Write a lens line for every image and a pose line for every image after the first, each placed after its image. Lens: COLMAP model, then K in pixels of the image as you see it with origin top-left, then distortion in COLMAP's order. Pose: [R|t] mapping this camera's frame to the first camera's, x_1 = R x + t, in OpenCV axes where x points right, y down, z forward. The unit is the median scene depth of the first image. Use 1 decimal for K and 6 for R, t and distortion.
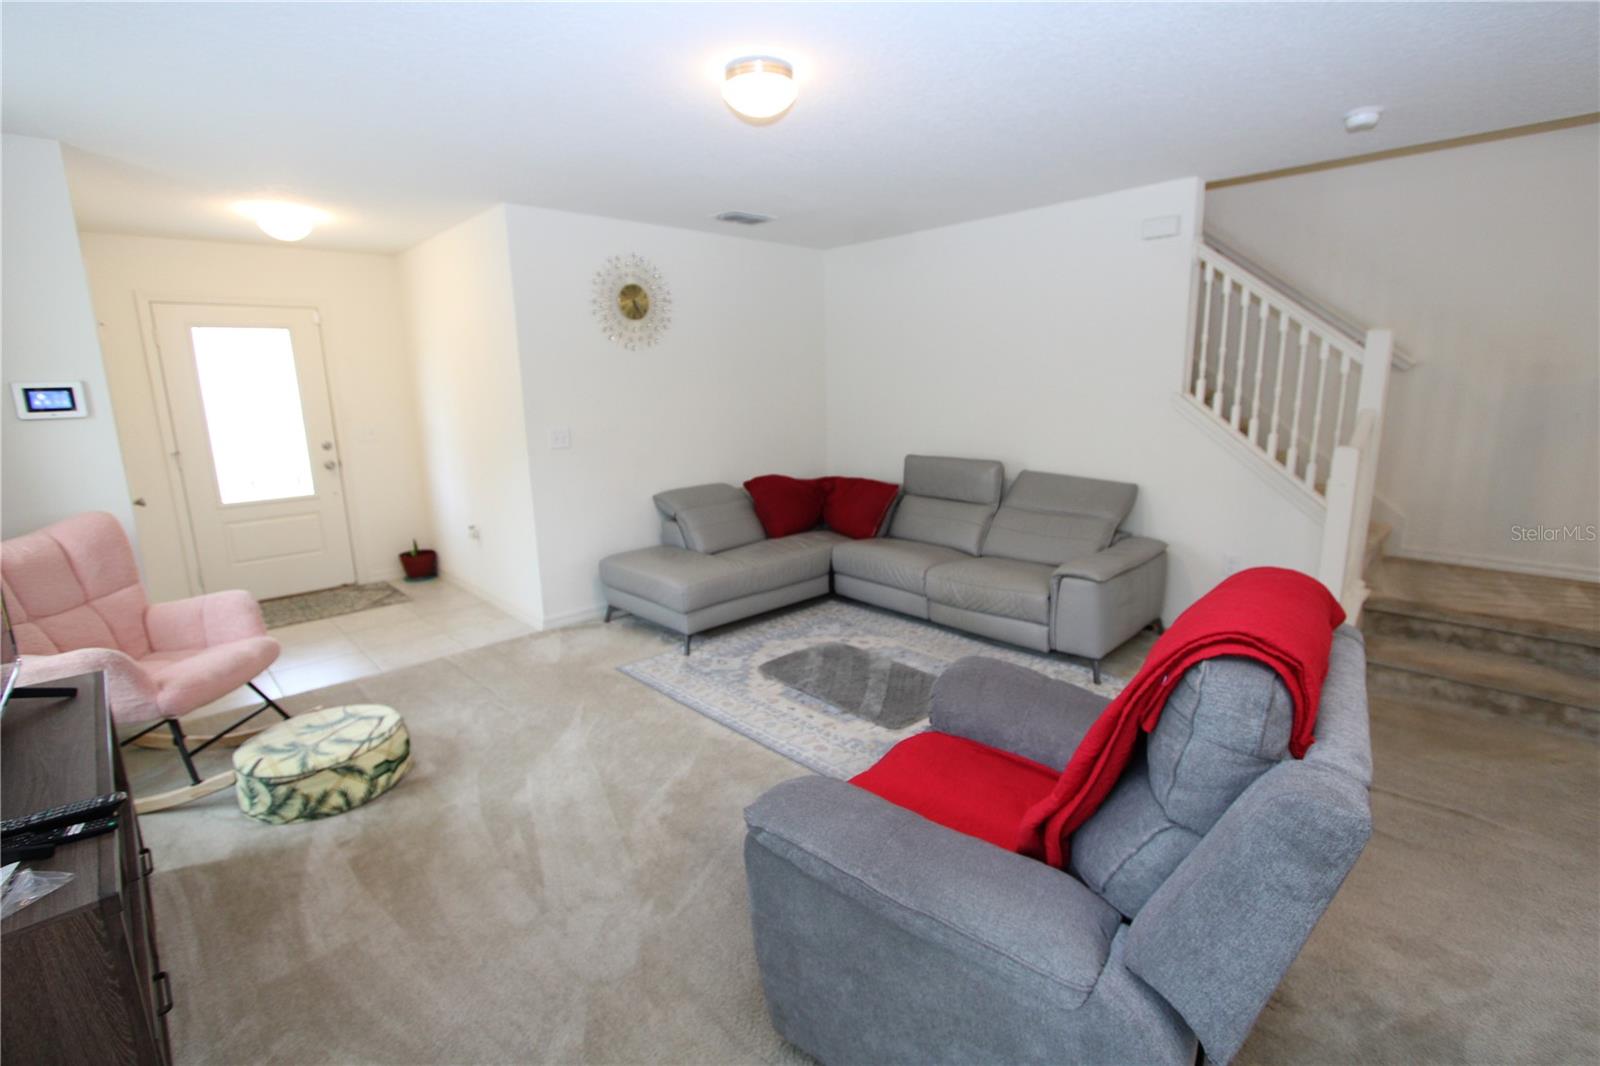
lens RADIAL K [[736.1, 0, 812.4], [0, 736.1, 530.7], [0, 0, 1]] dist [-0.006177, -0.000961]
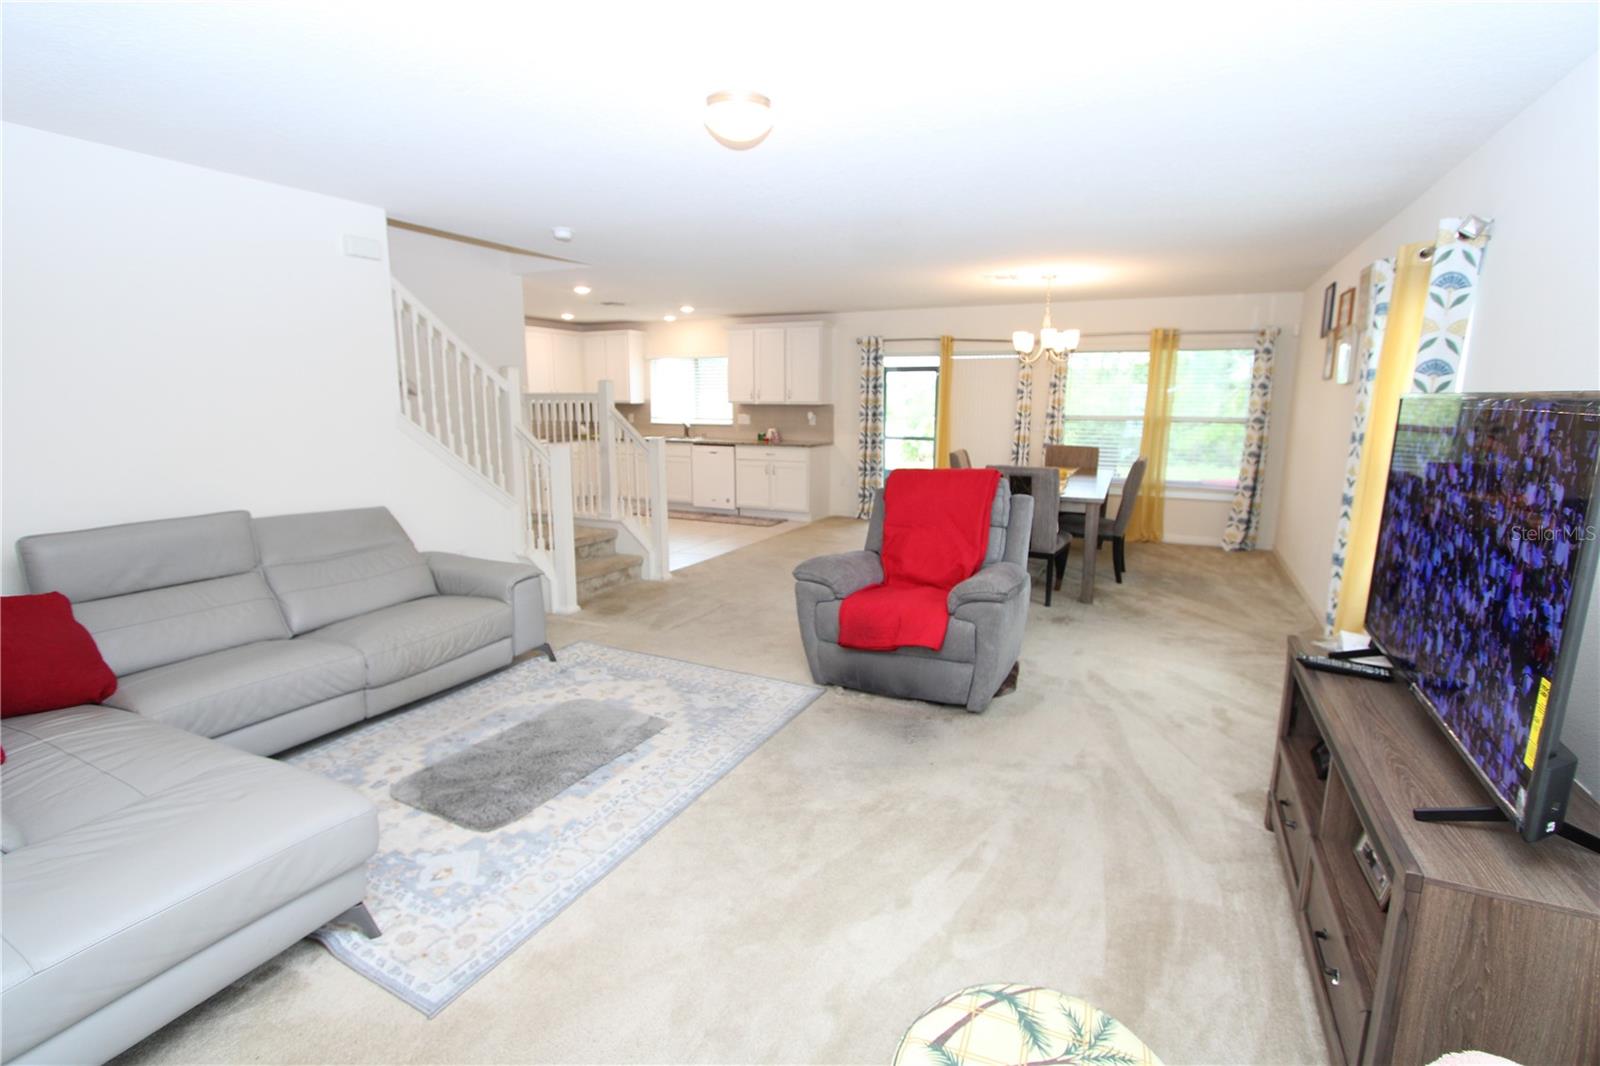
lens RADIAL K [[736.1, 0, 804.0], [0, 736.1, 528.2], [0, 0, 1]] dist [-0.006177, -0.000961]
pose [[-0.332166, -0.145752, 0.931892, -0.734771], [0.191707, 0.956935, 0.218001, -0.156783], [-0.923533, 0.251063, -0.289920, 0.863058]]
